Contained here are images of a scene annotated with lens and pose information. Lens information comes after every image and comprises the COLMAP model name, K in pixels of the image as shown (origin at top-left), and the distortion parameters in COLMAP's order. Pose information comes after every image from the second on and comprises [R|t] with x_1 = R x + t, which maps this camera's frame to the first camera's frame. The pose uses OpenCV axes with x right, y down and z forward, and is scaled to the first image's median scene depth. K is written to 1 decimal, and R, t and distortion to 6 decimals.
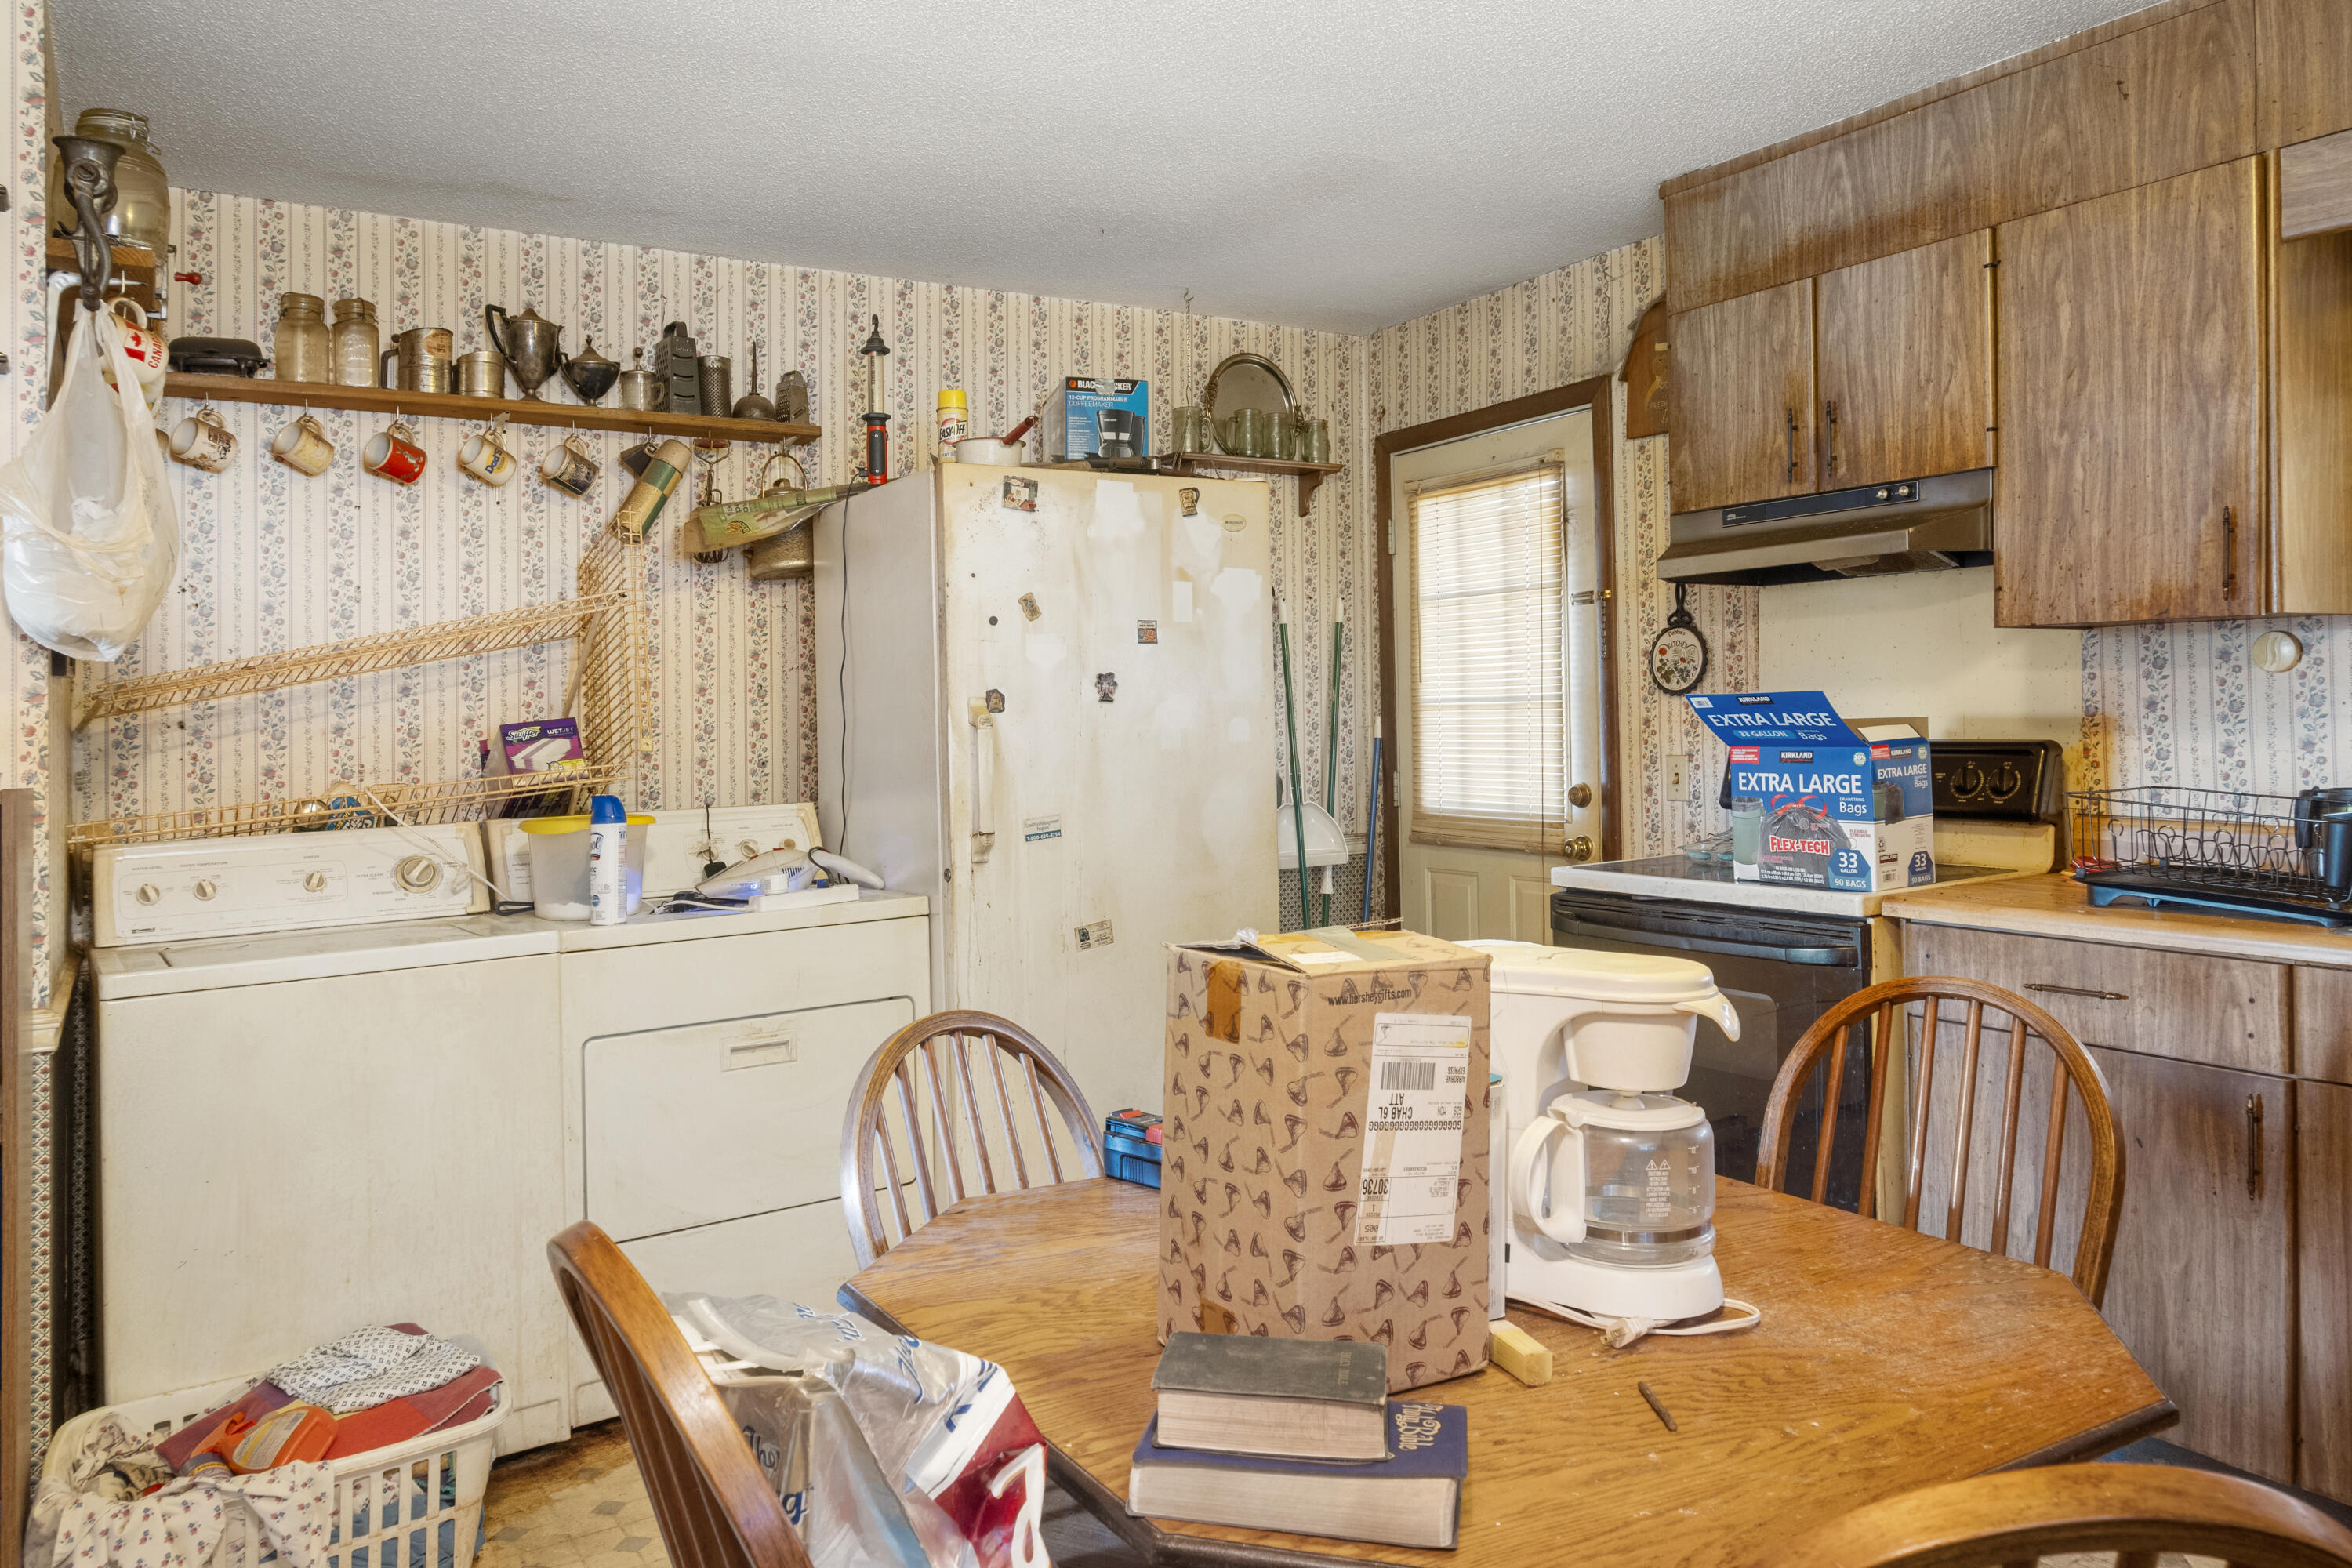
lens RADIAL K [[1613.5, 0, 1180.0], [0, 1613.5, 707.9], [0, 0, 1]] dist [0.000449, -0.000147]
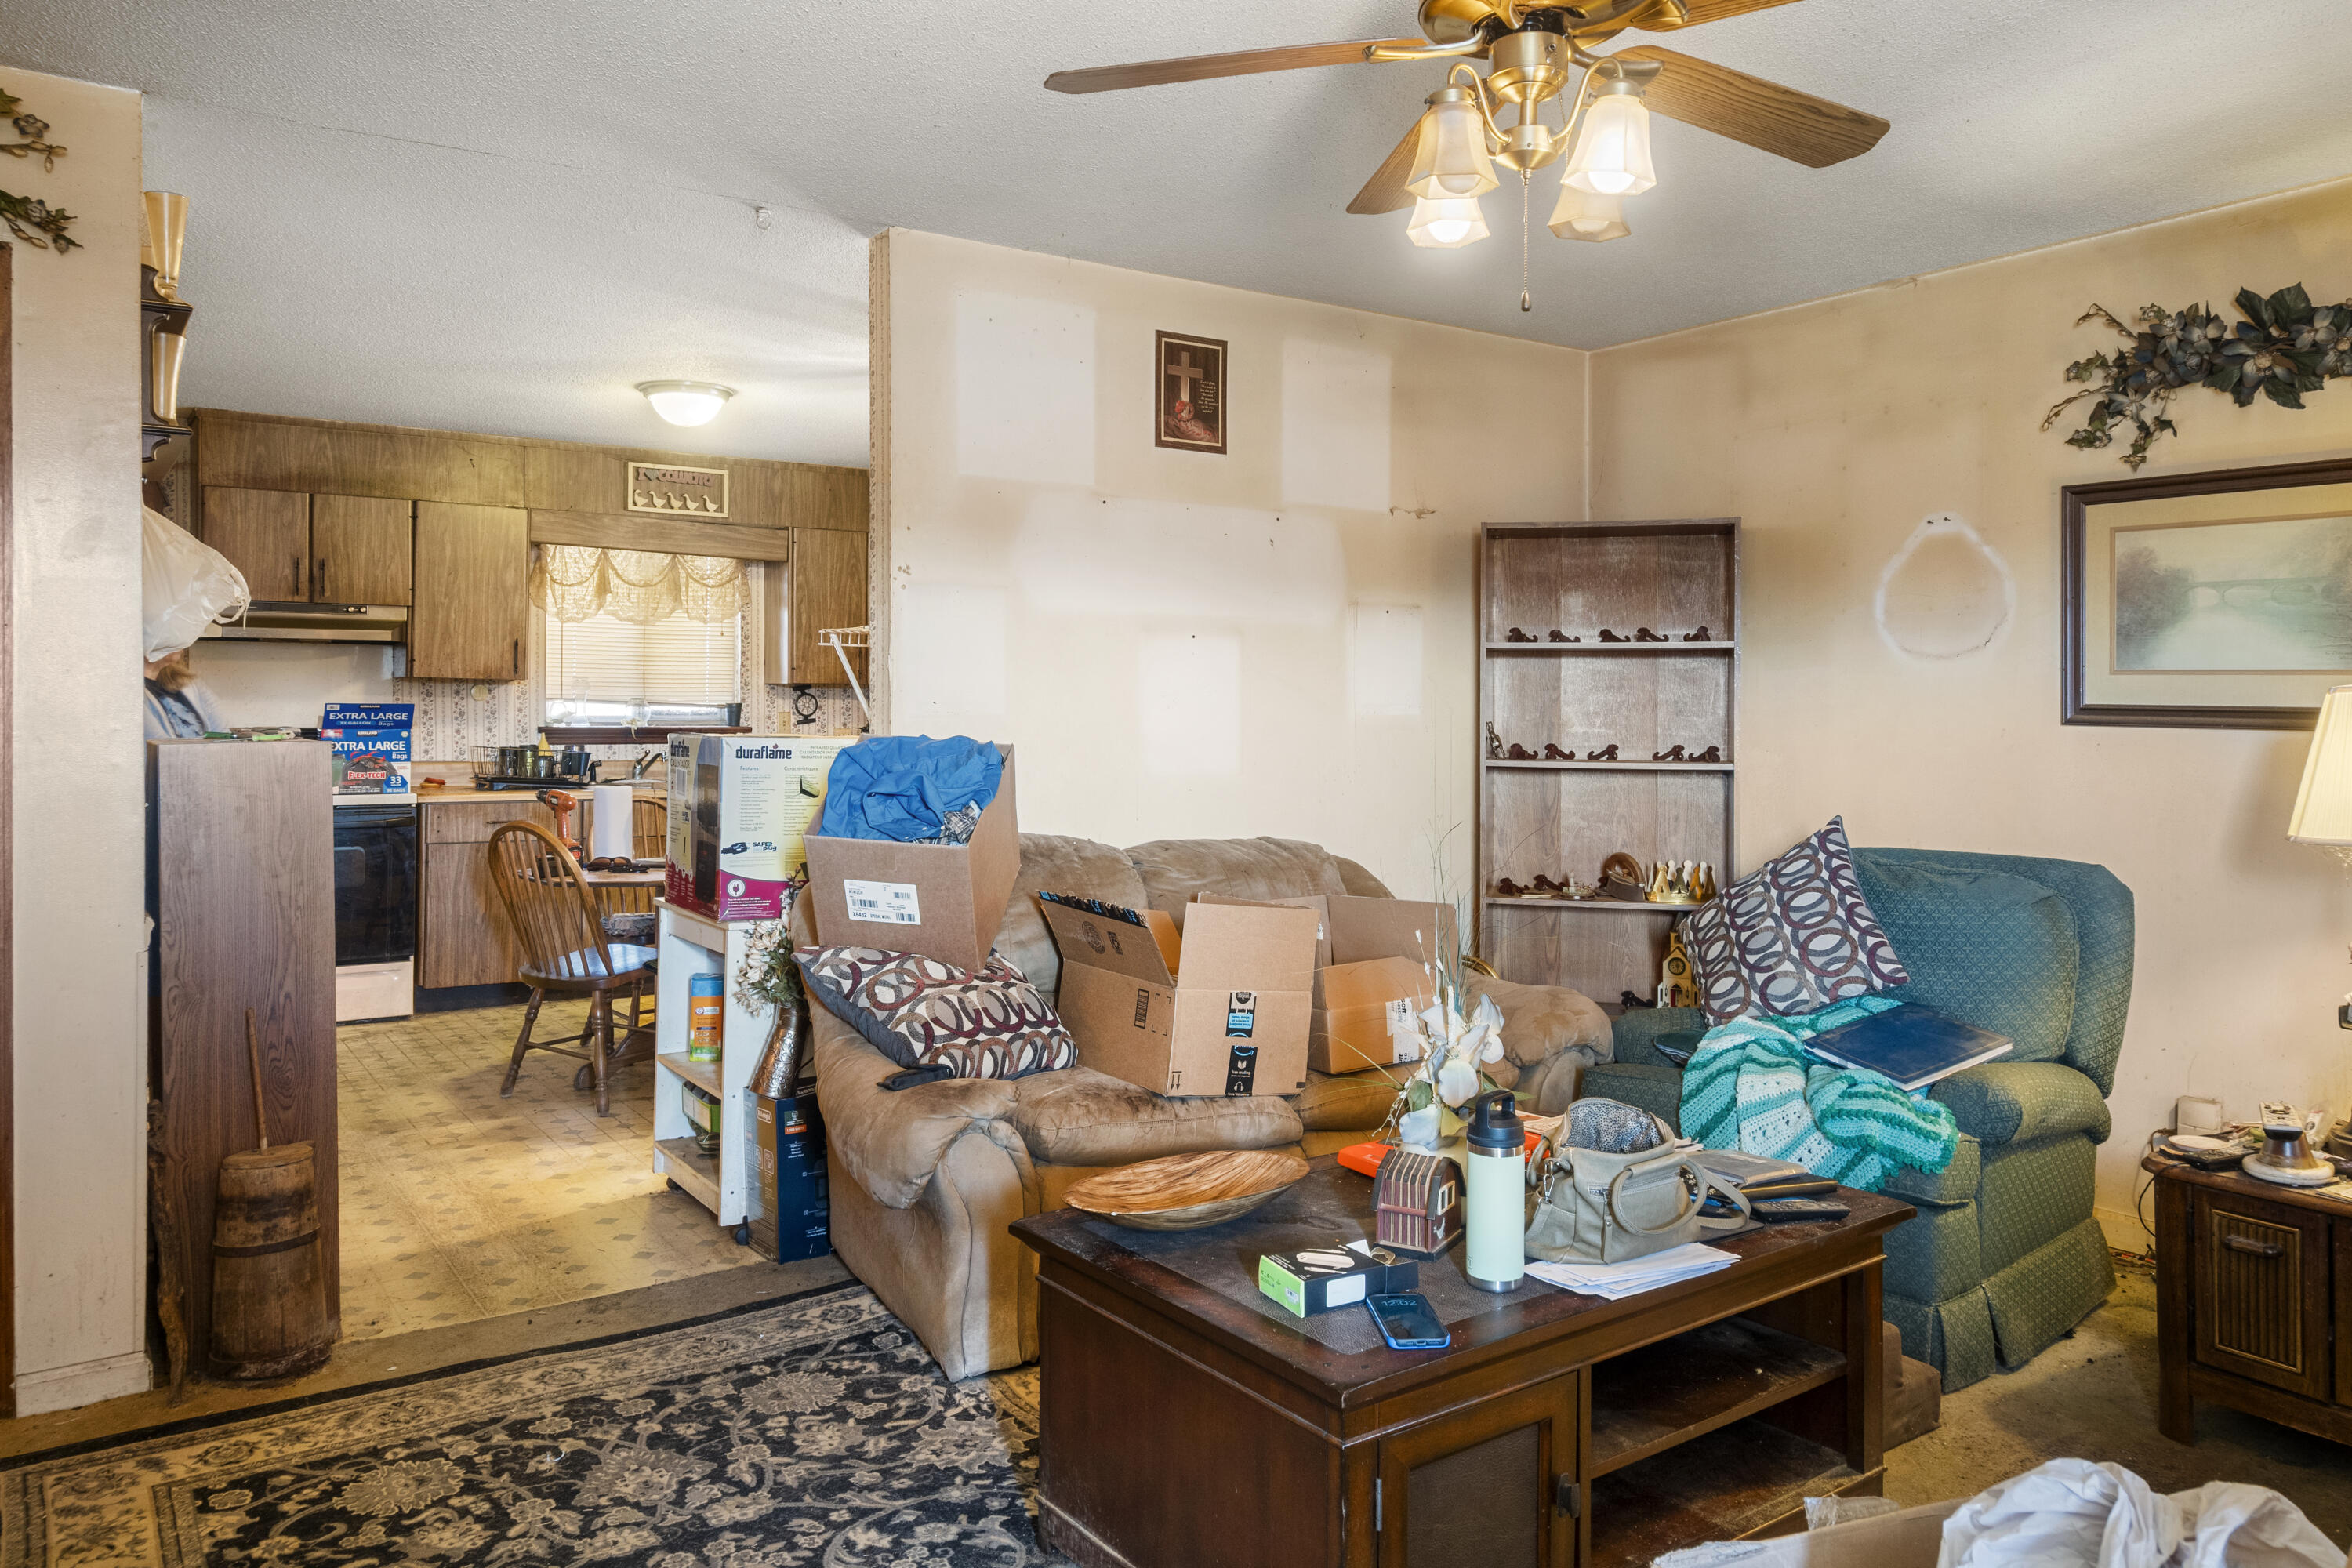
lens RADIAL K [[1613.5, 0, 1180.0], [0, 1613.5, 707.9], [0, 0, 1]] dist [0.000449, -0.000147]
pose [[-0.009766, 0.022438, 0.999701, -1.711829], [-0.008478, 0.999710, -0.022521, 0.033806], [-0.999916, -0.008695, -0.009573, -0.054693]]
